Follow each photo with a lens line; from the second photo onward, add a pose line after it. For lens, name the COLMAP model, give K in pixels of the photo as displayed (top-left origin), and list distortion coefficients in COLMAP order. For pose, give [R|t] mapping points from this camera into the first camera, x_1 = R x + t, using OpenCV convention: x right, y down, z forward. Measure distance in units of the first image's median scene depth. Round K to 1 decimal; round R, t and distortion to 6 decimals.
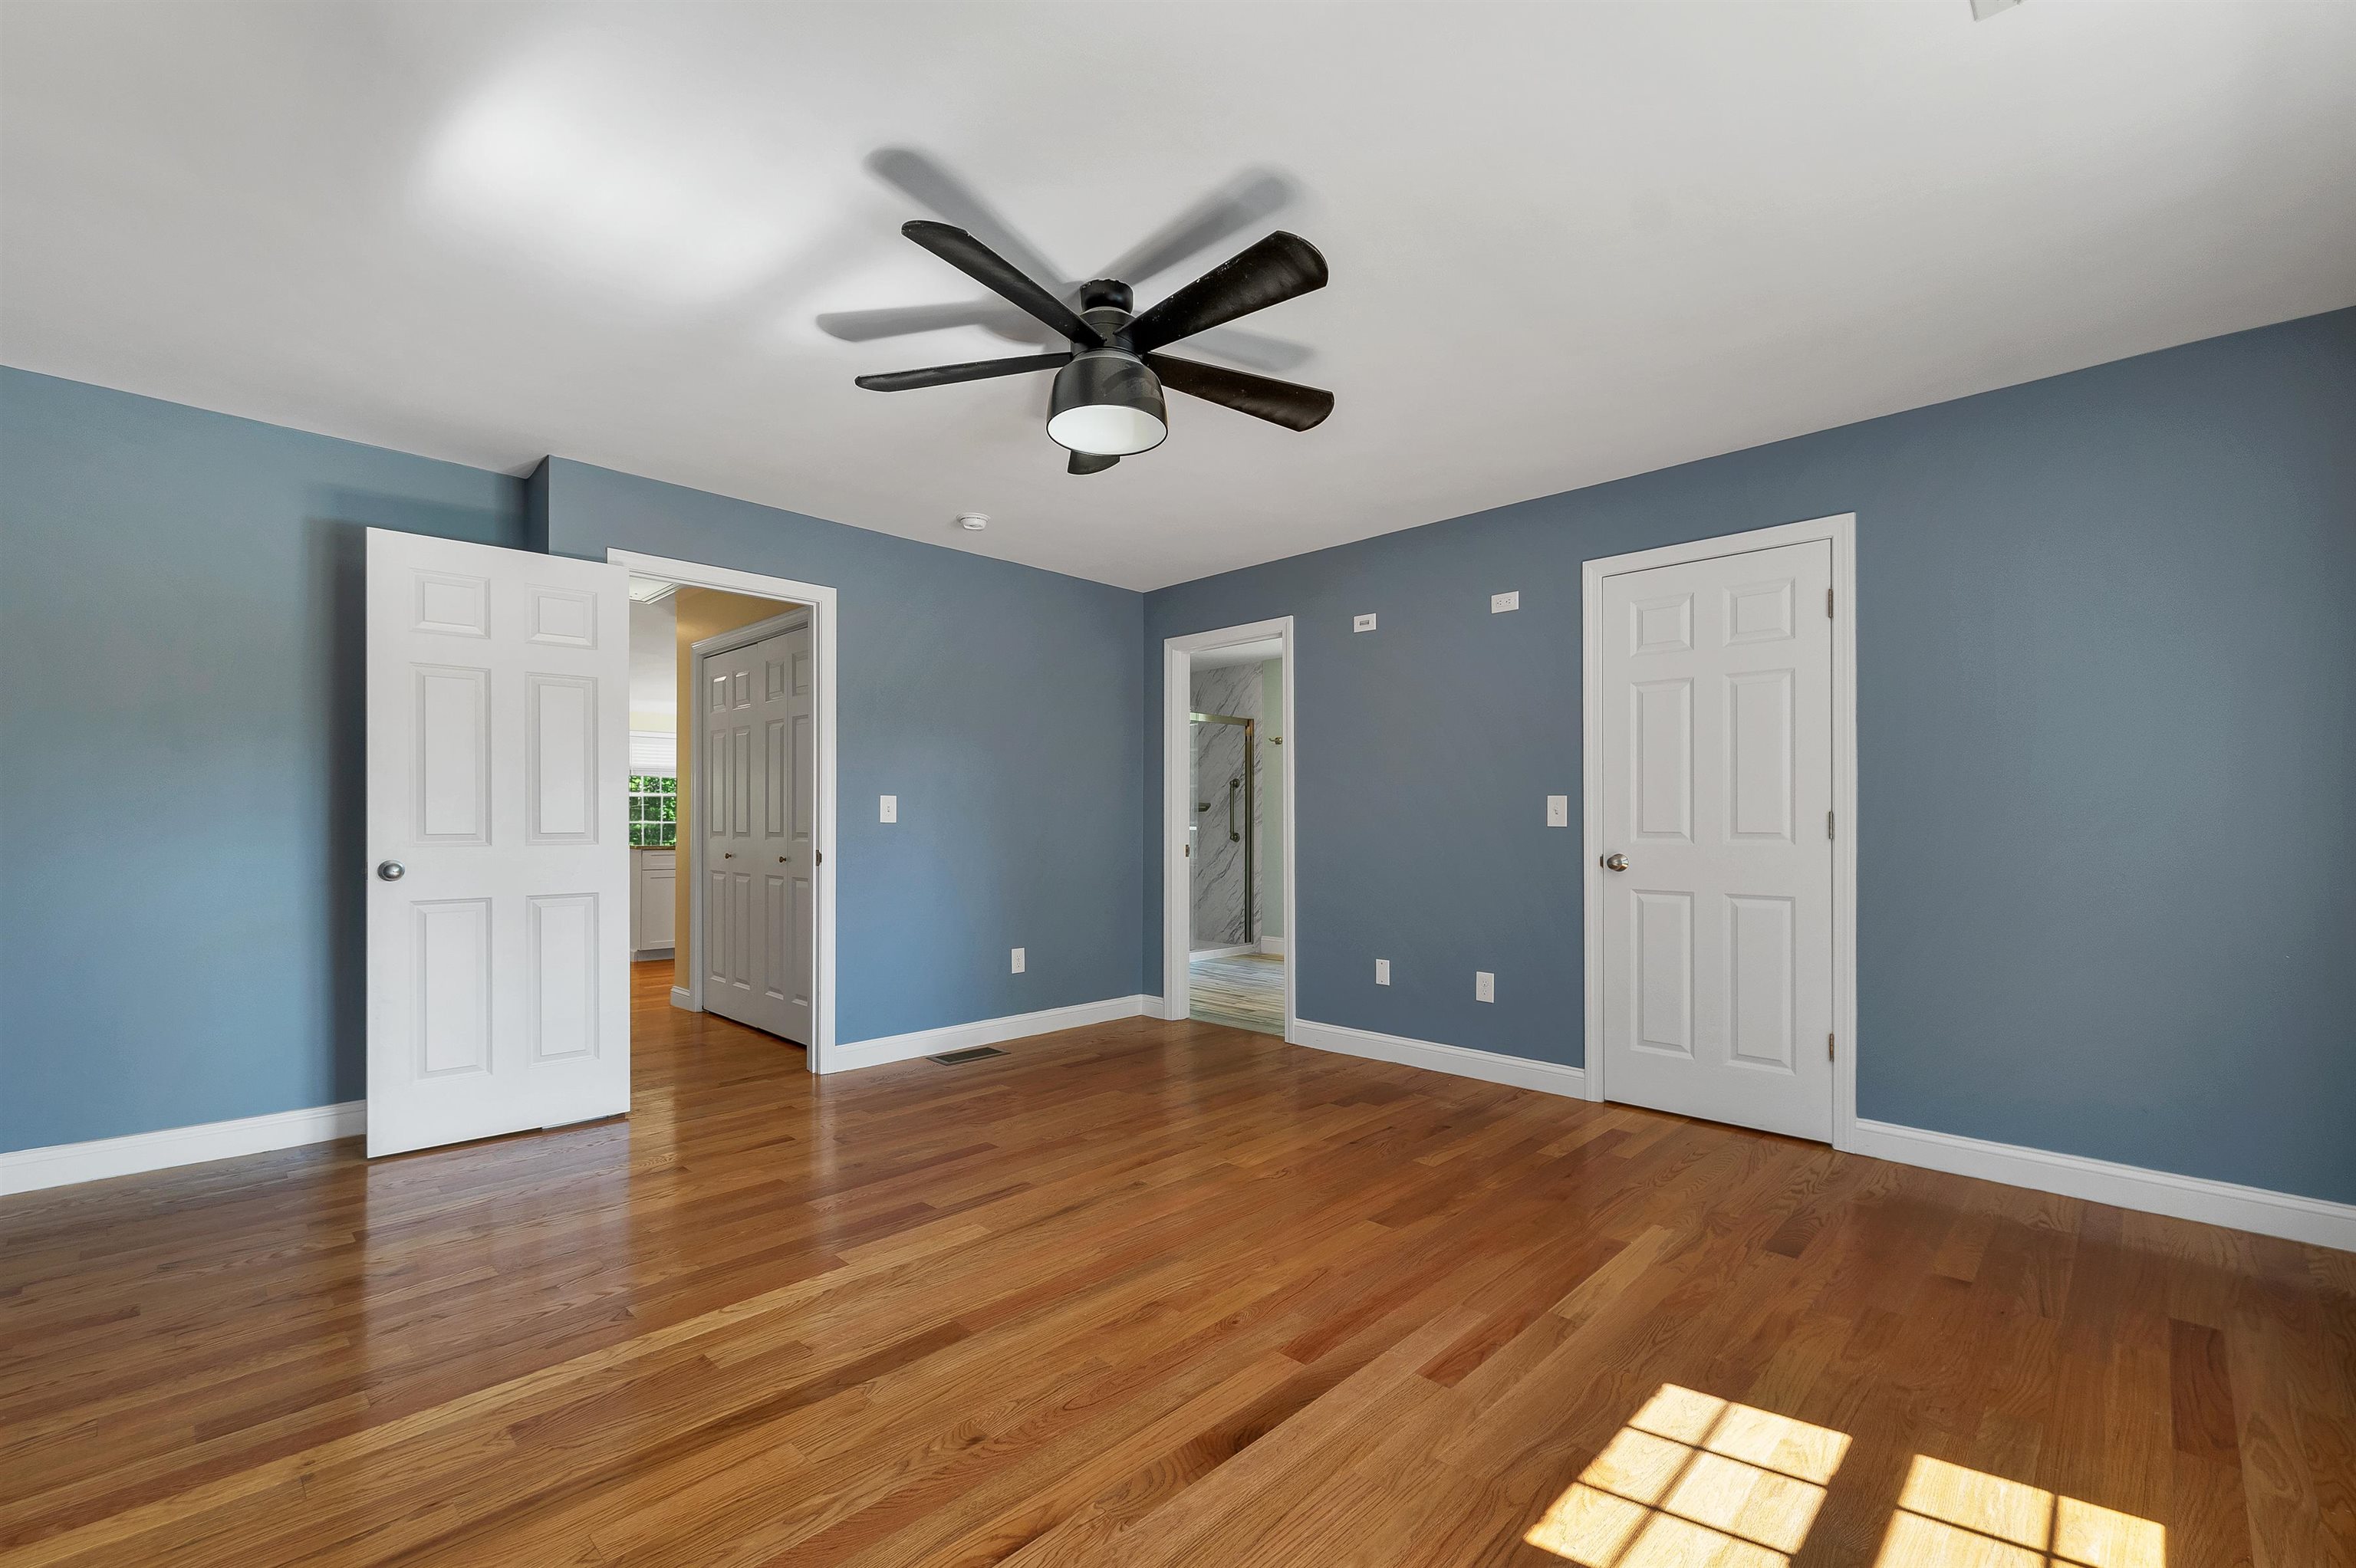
lens RADIAL K [[976.6, 0, 1178.7], [0, 976.6, 818.3], [0, 0, 1]] dist [0.001090, -0.000166]
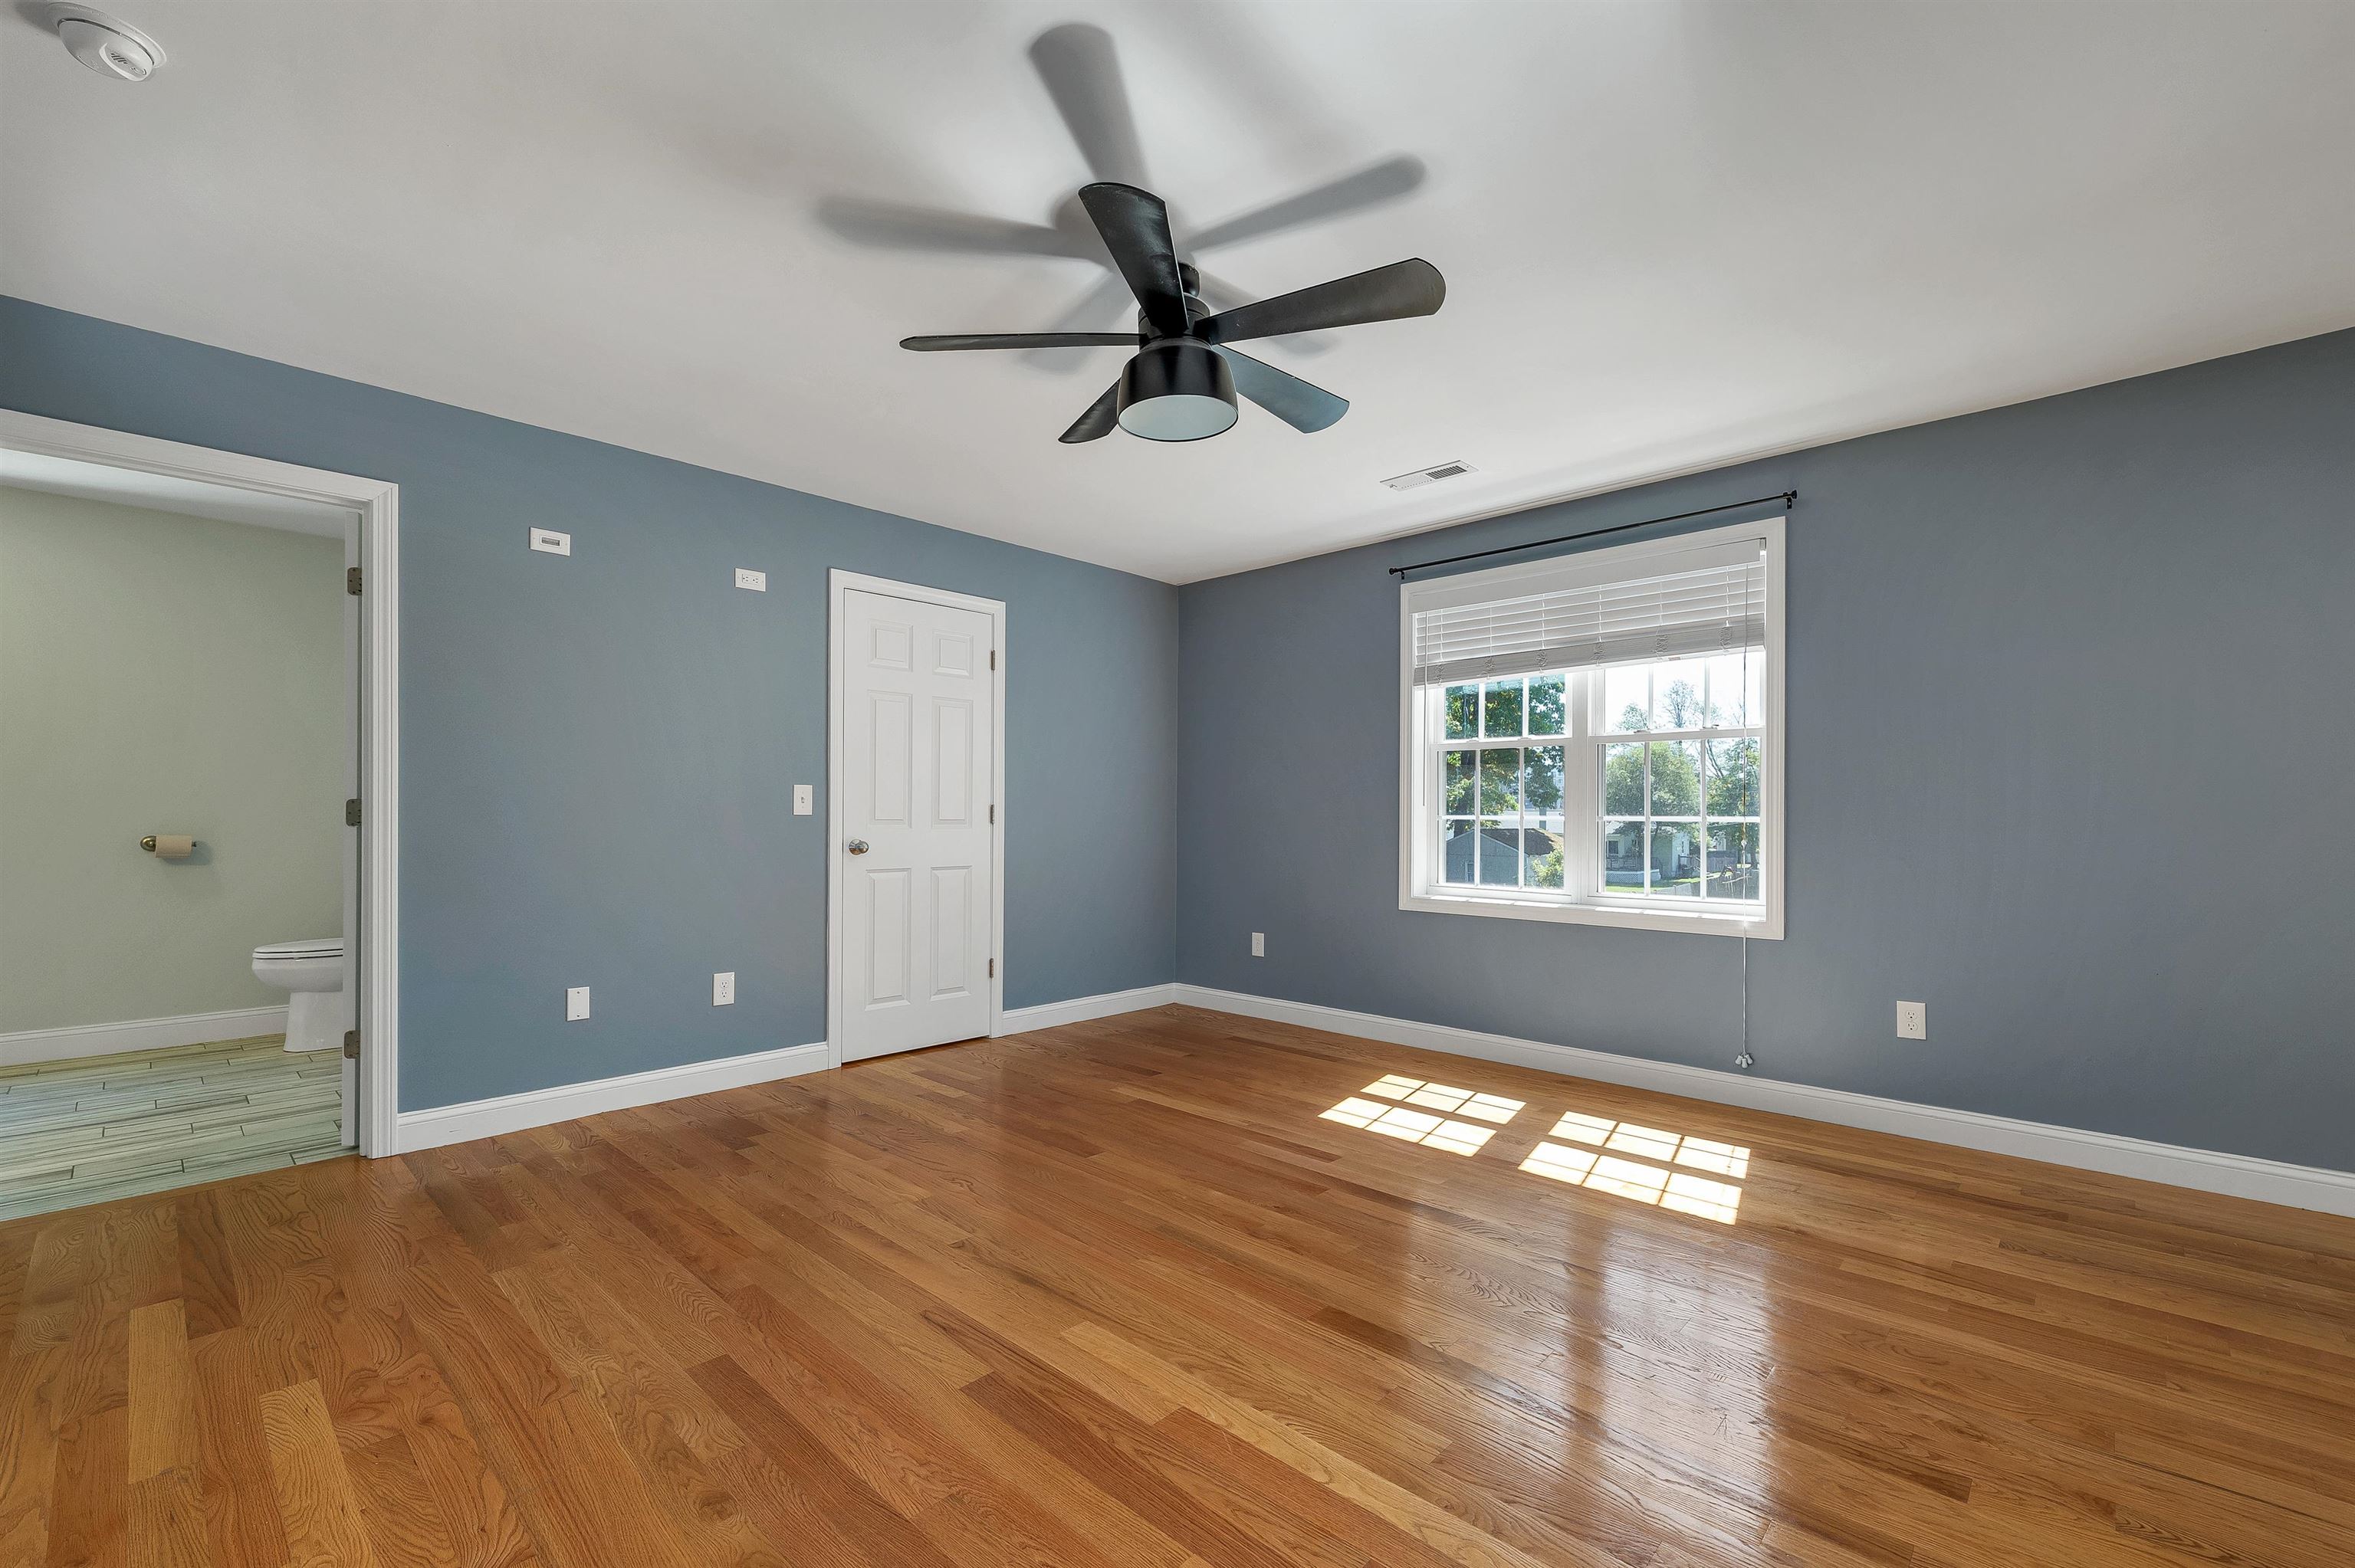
lens RADIAL K [[976.2, 0, 1178.2], [0, 976.2, 818.2], [0, 0, 1]] dist [0.001090, -0.000166]
pose [[0.007589, -0.004693, 0.999960, -0.695108], [-0.008278, 0.999954, 0.004756, 0.004087], [-0.999937, -0.008313, 0.007550, 0.648414]]
